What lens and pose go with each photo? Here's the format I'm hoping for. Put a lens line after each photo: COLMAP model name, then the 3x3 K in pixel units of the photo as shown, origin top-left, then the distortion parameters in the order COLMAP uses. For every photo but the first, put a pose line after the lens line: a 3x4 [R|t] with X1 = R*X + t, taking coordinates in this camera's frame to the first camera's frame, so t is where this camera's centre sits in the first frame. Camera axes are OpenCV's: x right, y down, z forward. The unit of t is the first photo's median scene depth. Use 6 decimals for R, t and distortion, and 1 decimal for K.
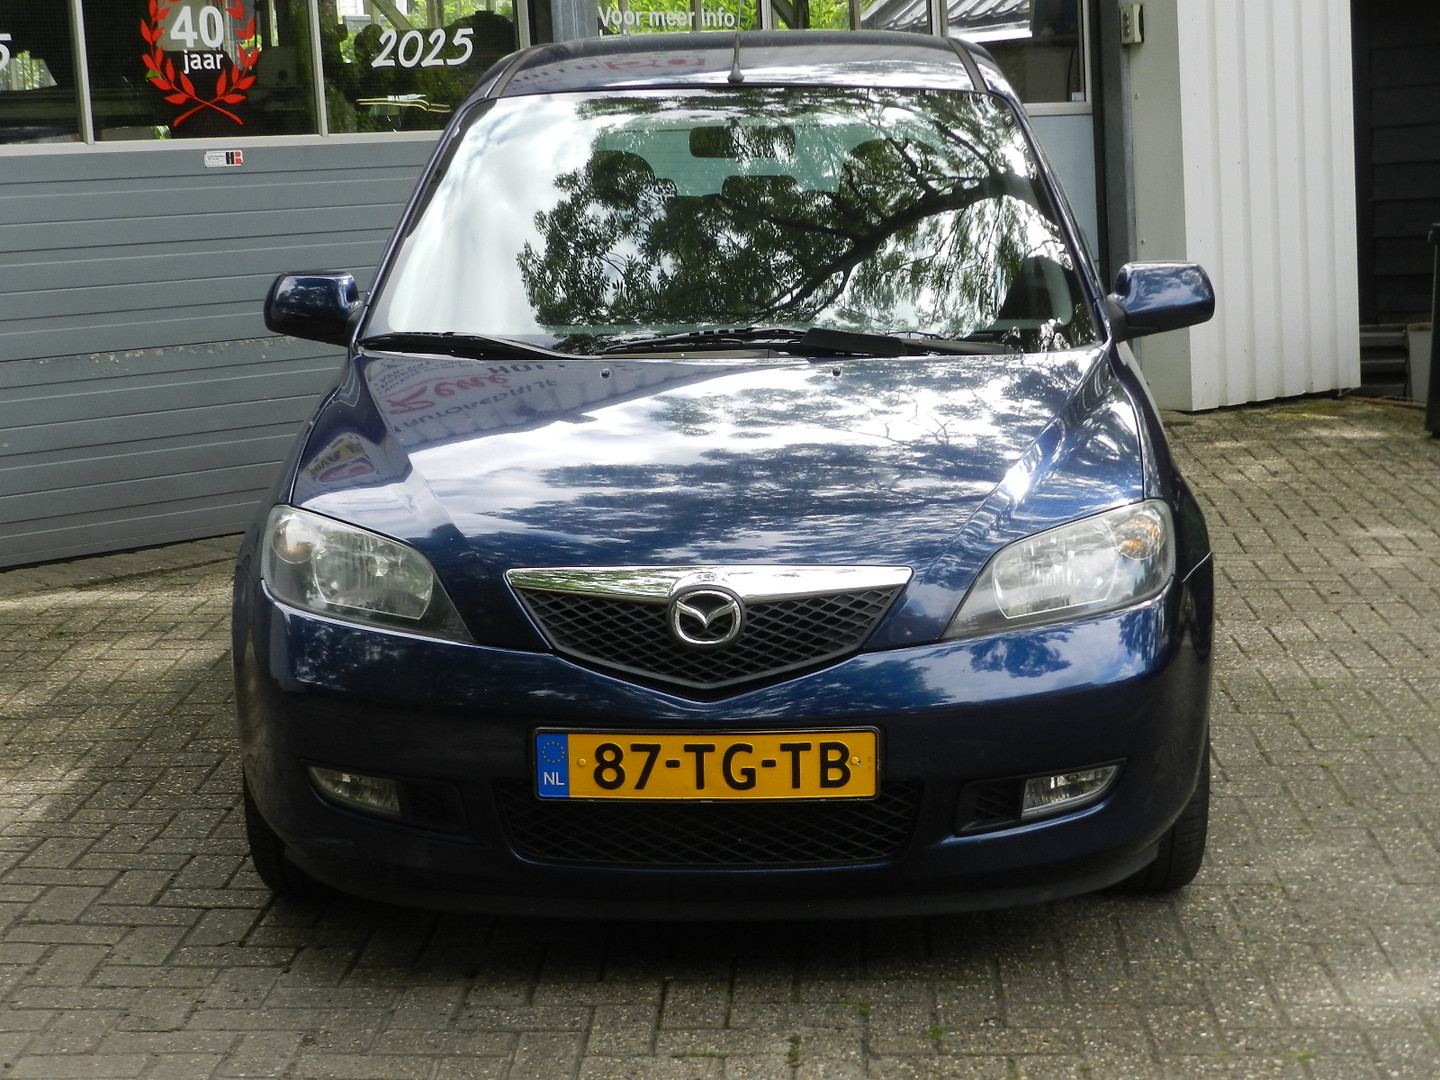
lens RADIAL K [[2534.6, 0, 720.1], [0, 2534.6, 538.5], [0, 0, 1]] dist [-0.004828, 0.000000]
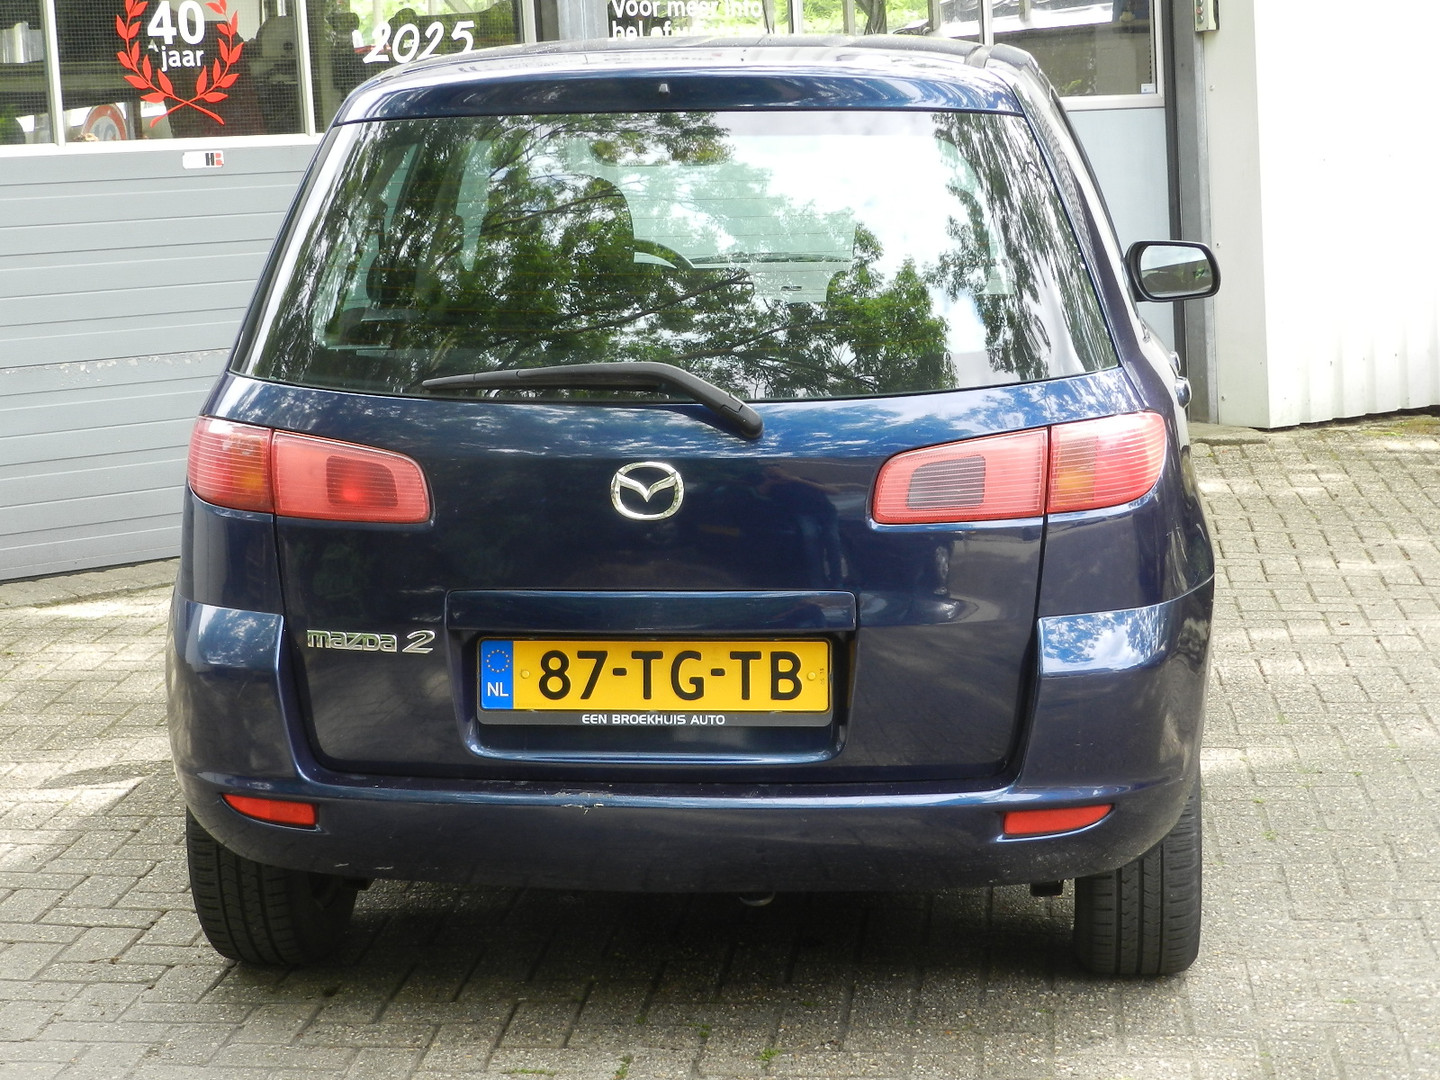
lens RADIAL K [[2825.1, 0, 719.7], [0, 2825.1, 540.4], [0, 0, 1]] dist [-0.018476, 0.000000]
pose [[0.998720, 0.007770, -0.049986, 0.090915], [-0.008156, 0.999938, -0.007529, 0.000127], [0.049924, 0.007927, 0.998722, -0.089653]]
